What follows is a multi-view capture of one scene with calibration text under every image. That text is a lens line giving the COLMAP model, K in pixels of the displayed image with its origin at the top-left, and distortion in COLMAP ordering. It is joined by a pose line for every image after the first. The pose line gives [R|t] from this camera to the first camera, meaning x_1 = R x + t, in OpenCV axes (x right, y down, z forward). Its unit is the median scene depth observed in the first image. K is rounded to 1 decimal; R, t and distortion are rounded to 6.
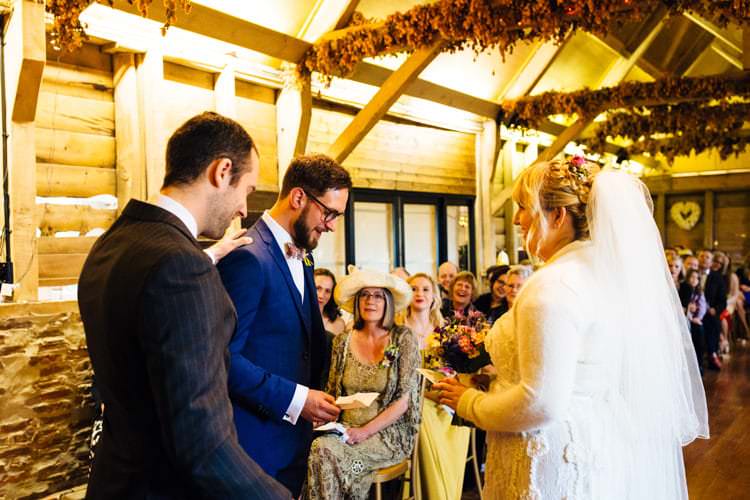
lens RADIAL K [[791.2, 0, 375.0], [0, 791.2, 250.0], [0, 0, 1]] dist [-0.005271, -0.014469]
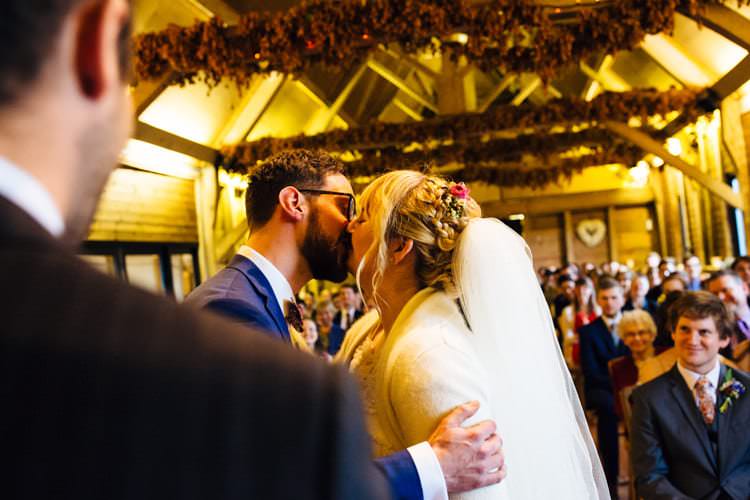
lens RADIAL K [[731.3, 0, 375.0], [0, 731.3, 250.0], [0, 0, 1]] dist [0.000570, -0.002161]
pose [[0.918419, -0.055833, 0.391650, -0.027452], [0.079481, 0.995846, -0.044417, -0.003286], [-0.387543, 0.071923, 0.919041, 0.100036]]
